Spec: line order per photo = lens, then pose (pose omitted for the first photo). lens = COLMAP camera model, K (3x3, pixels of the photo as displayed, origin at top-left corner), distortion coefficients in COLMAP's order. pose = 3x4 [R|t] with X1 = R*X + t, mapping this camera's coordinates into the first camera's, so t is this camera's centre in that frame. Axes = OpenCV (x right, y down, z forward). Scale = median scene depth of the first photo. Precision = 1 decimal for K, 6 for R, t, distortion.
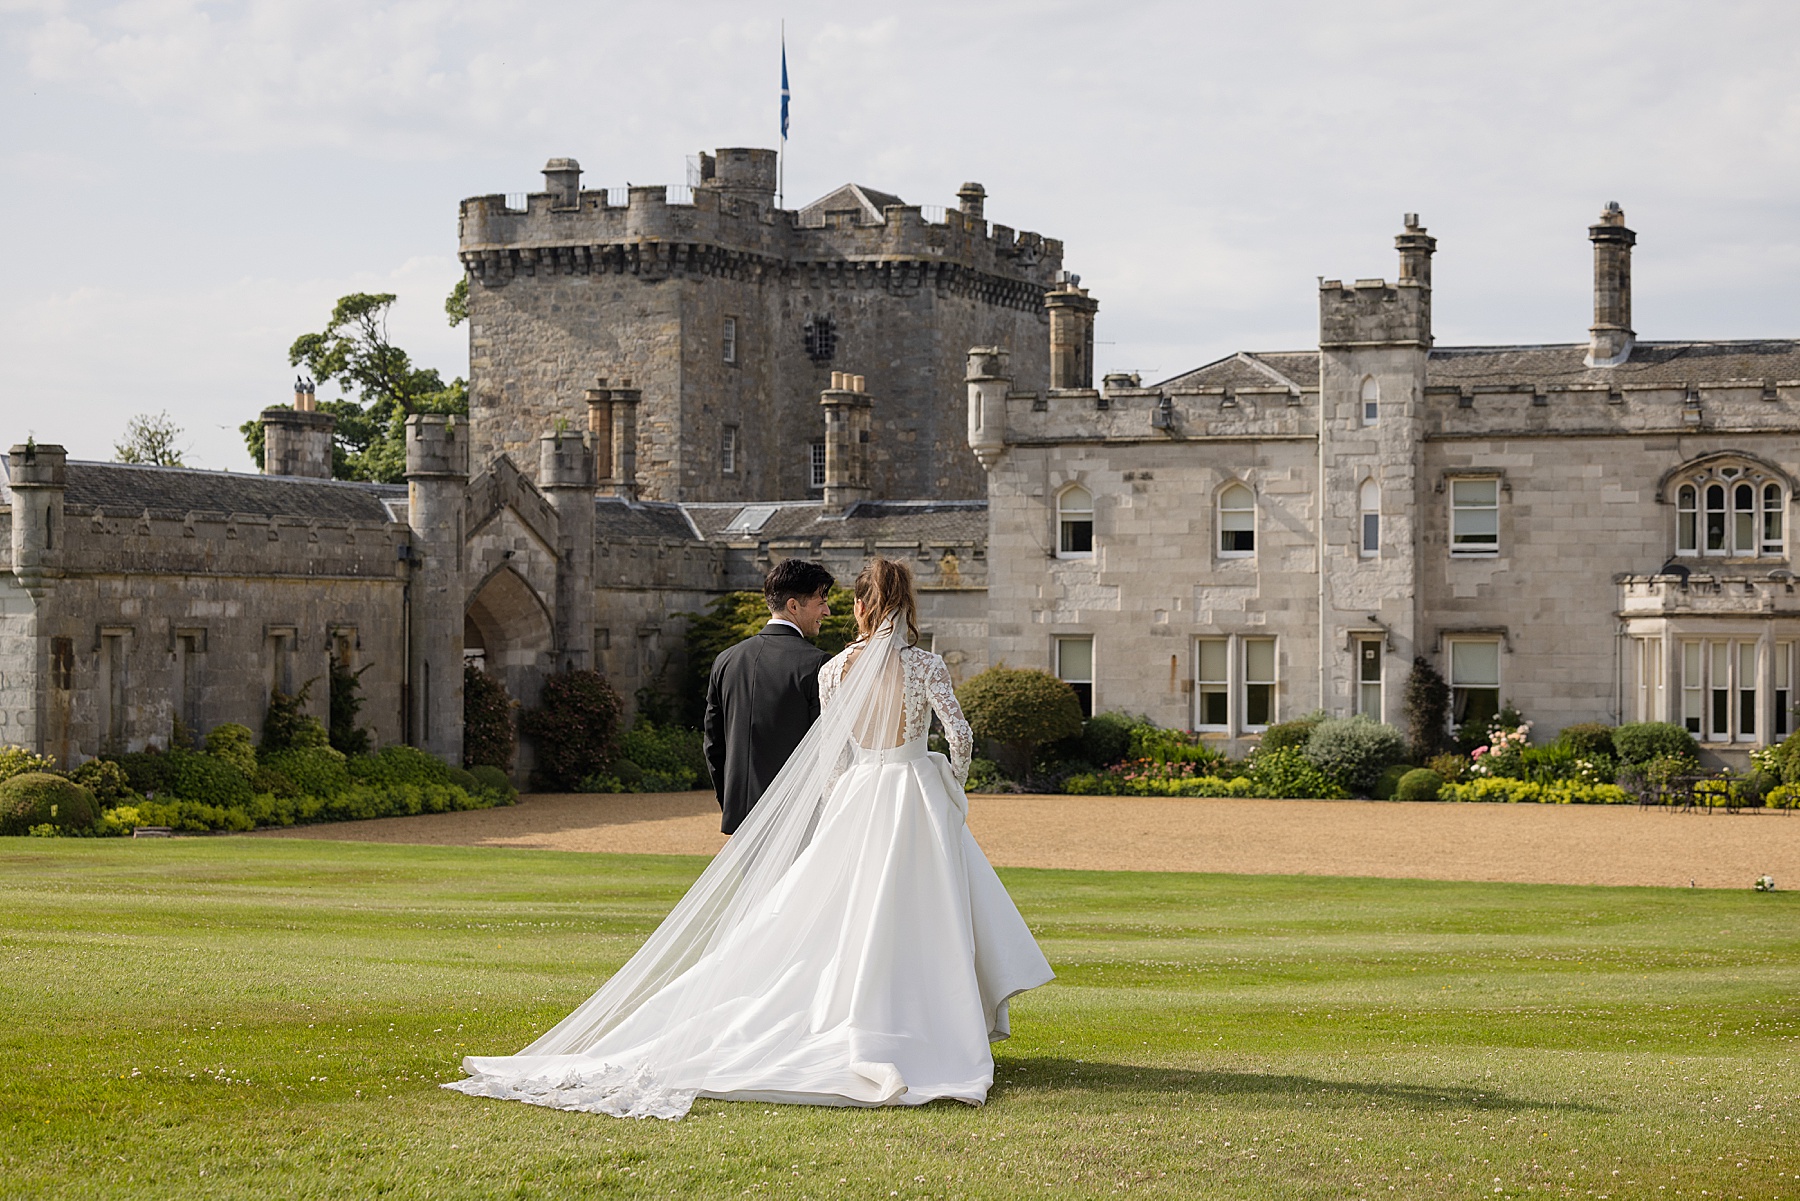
lens RADIAL K [[3634.0, 0, 899.4], [0, 3634.0, 600.5], [0, 0, 1]] dist [-0.014654, 0.000000]
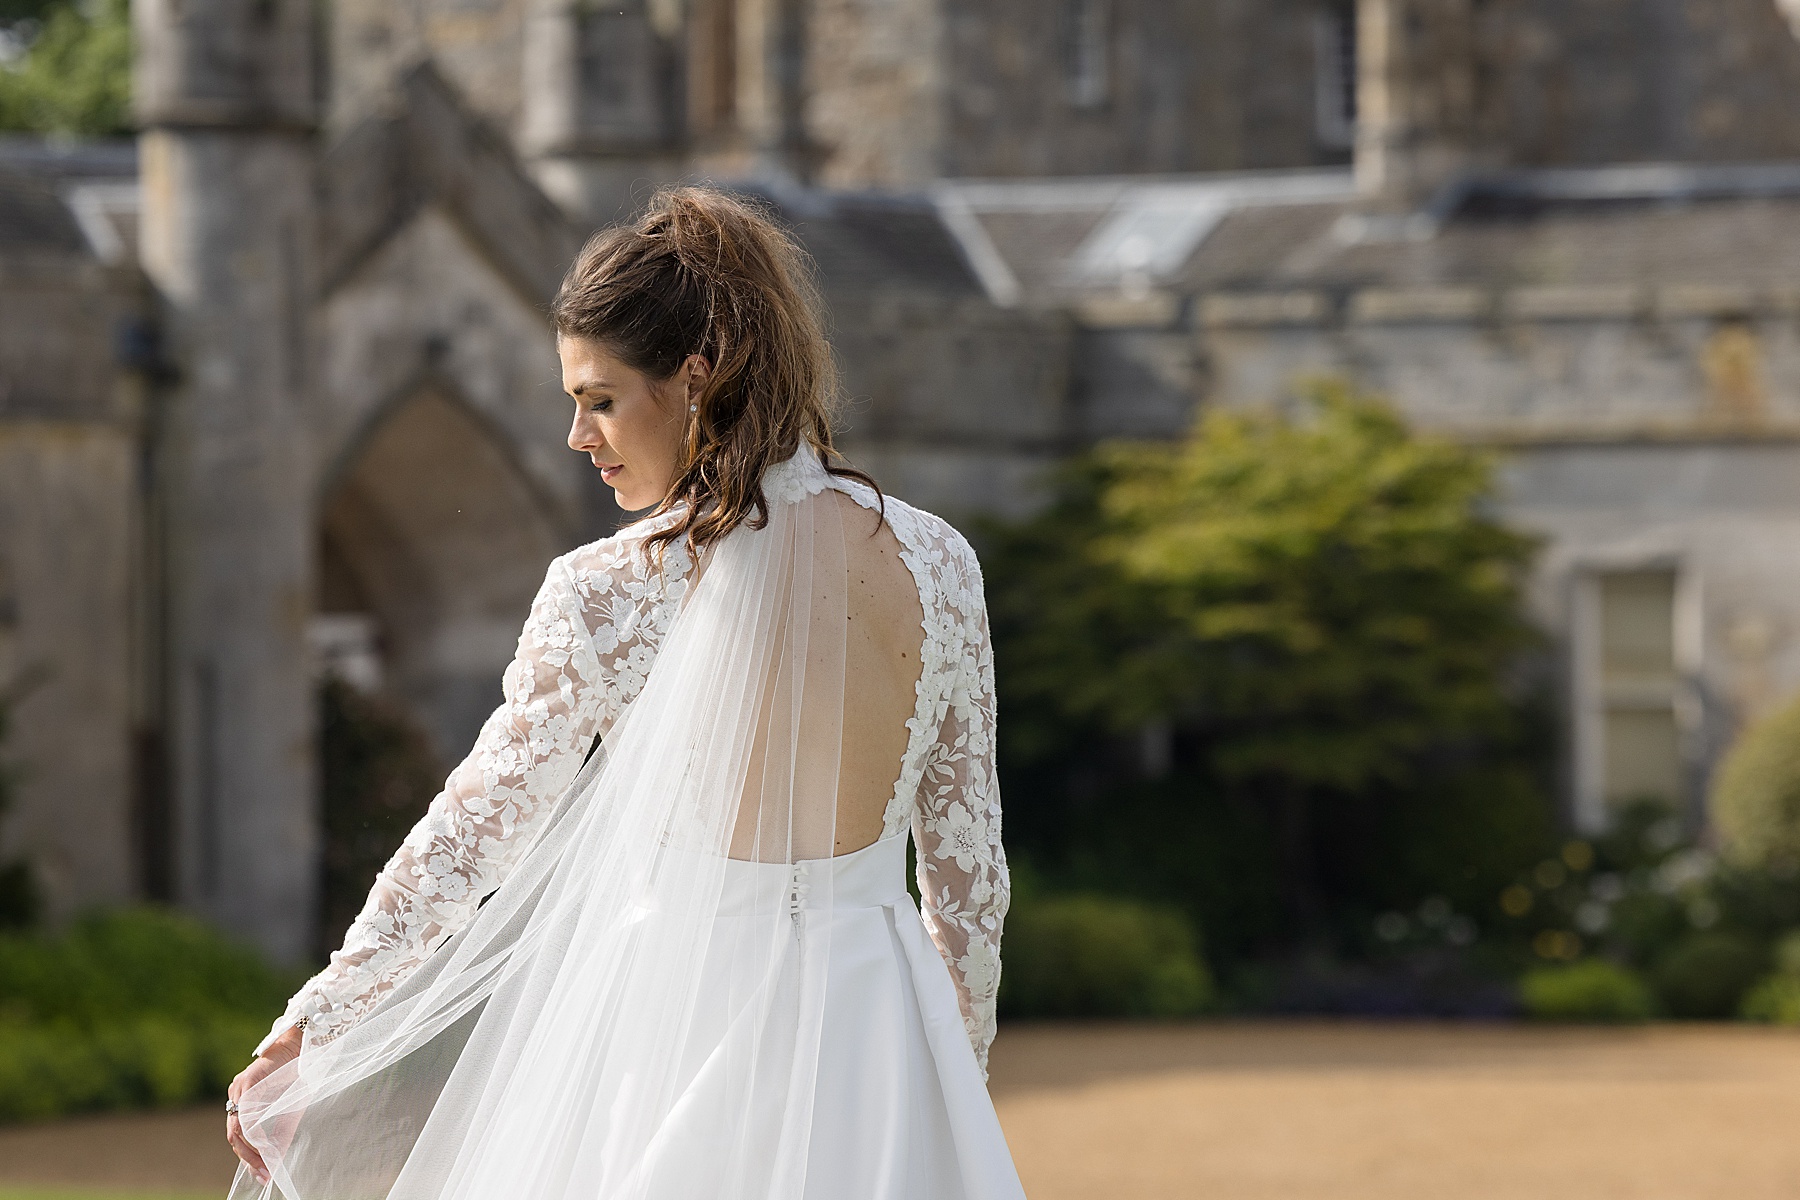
lens RADIAL K [[6882.7, 0, 901.5], [0, 6882.7, 599.6], [0, 0, 1]] dist [-0.153635, 0.000000]
pose [[0.994091, -0.007094, -0.108320, 0.005850], [0.010422, 0.999490, 0.030188, -0.007933], [0.108051, -0.031139, 0.993658, 0.359732]]
